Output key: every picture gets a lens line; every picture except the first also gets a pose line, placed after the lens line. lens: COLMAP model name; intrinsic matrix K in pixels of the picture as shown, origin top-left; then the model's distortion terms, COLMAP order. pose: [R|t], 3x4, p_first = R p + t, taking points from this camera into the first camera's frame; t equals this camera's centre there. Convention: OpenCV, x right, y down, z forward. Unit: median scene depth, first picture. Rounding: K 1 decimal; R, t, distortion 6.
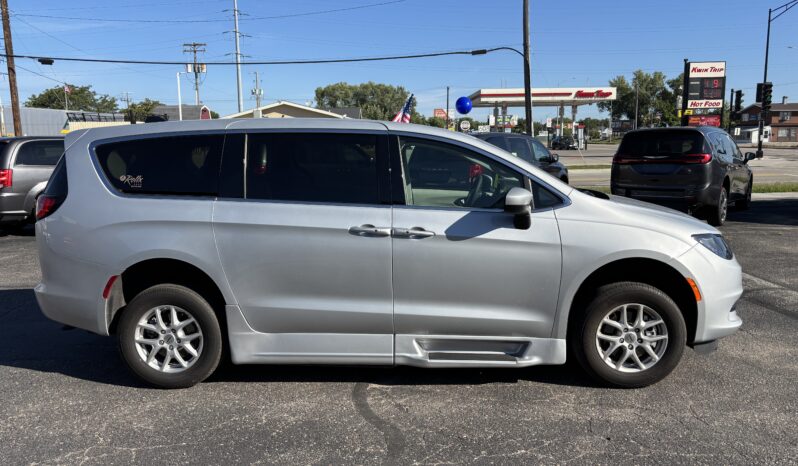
lens RADIAL K [[583.4, 0, 399.0], [0, 583.4, 233.0], [0, 0, 1]] dist [-0.004460, -0.011843]
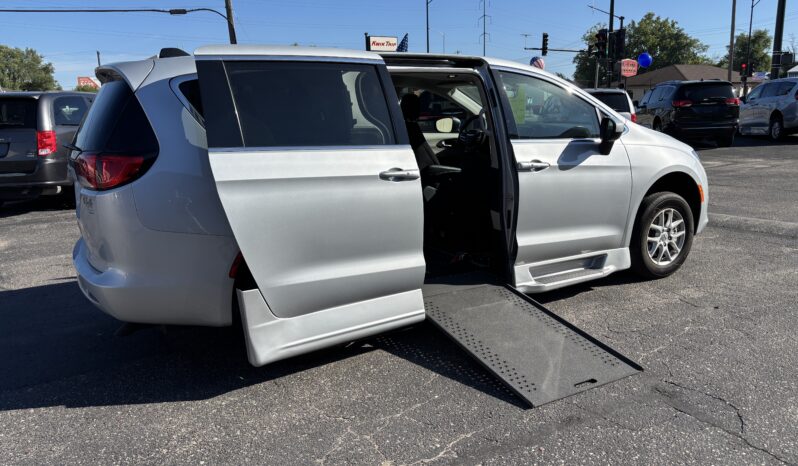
lens RADIAL K [[583.4, 0, 399.0], [0, 583.4, 233.0], [0, 0, 1]] dist [-0.004460, -0.011843]
pose [[0.826146, -0.127960, 0.548734, -0.760872], [0.104008, 0.991769, 0.074683, 0.017488], [-0.553773, -0.004627, 0.832655, 0.270085]]
